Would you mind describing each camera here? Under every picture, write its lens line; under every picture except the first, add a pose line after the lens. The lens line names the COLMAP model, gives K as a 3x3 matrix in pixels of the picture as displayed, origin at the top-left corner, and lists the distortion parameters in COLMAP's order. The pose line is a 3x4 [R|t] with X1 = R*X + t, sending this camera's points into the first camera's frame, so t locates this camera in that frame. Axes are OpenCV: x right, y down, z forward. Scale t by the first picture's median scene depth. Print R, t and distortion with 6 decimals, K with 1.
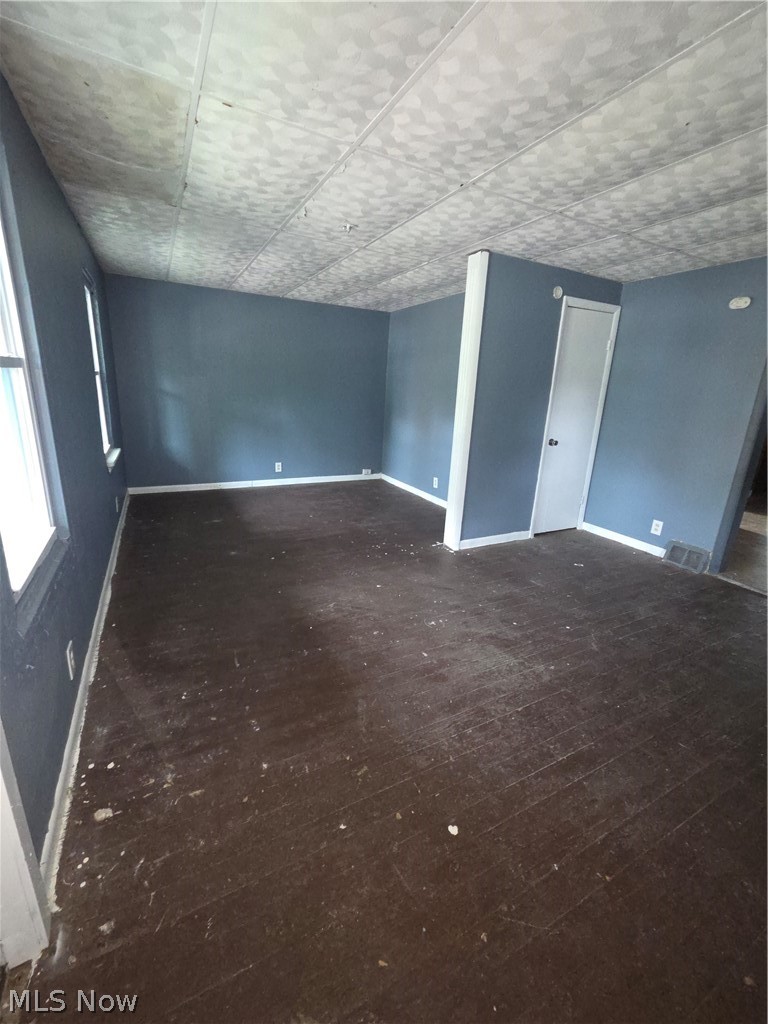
lens RADIAL K [[418.1, 0, 376.0], [0, 418.1, 505.3], [0, 0, 1]] dist [0.001880, -0.000677]
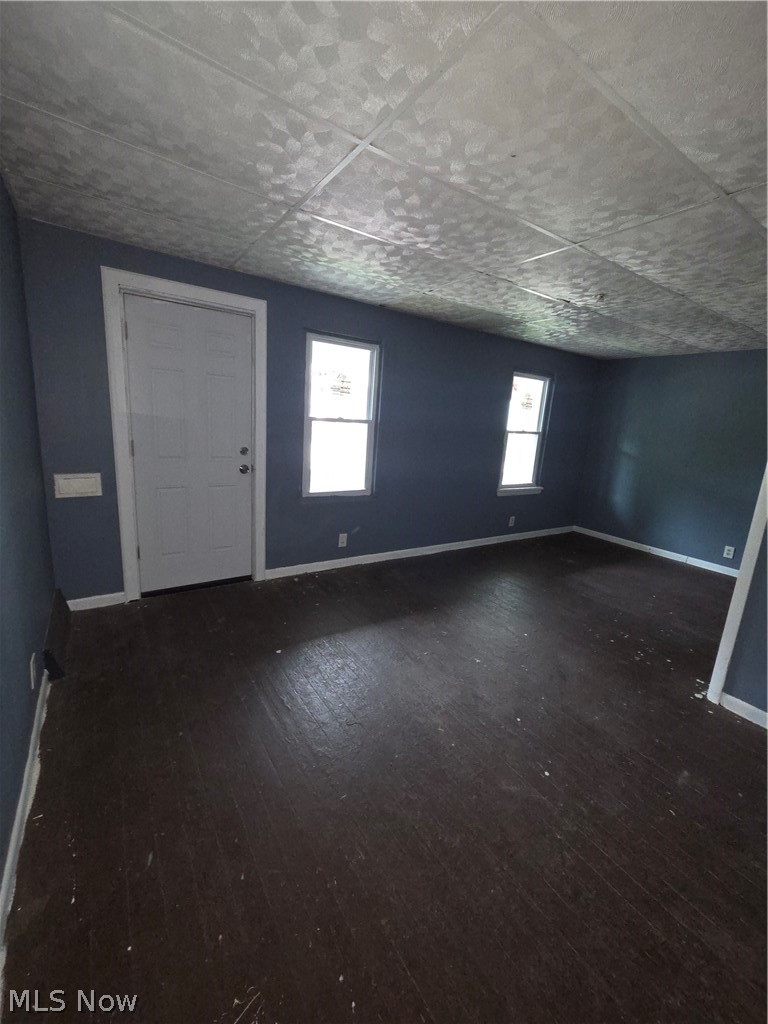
lens RADIAL K [[418.1, 0, 379.8], [0, 418.1, 508.2], [0, 0, 1]] dist [0.001880, -0.000677]
pose [[0.105836, 0.178677, -0.978199, 0.952886], [-0.329287, 0.934519, 0.135071, -0.118160], [0.938280, 0.307813, 0.157742, 0.445942]]
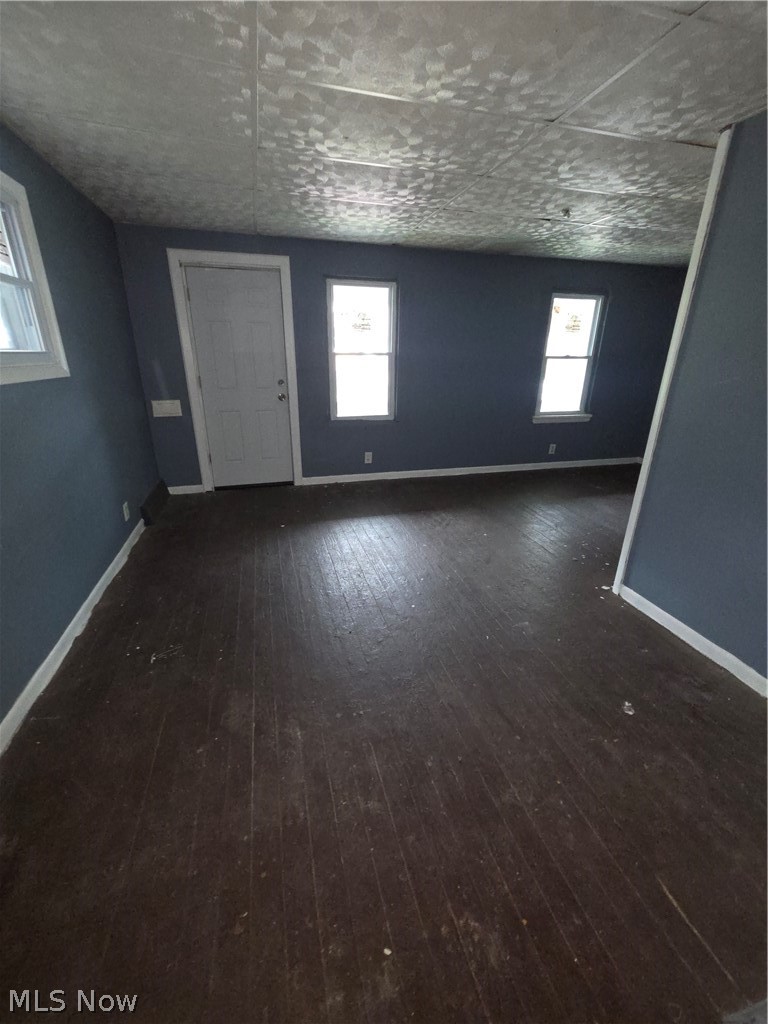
lens RADIAL K [[418.1, 0, 380.1], [0, 418.1, 509.0], [0, 0, 1]] dist [0.001880, -0.000677]
pose [[-0.205196, 0.306680, -0.929431, 1.207845], [-0.284421, 0.889970, 0.356452, -0.218963], [0.936482, 0.337493, -0.095392, 0.859877]]
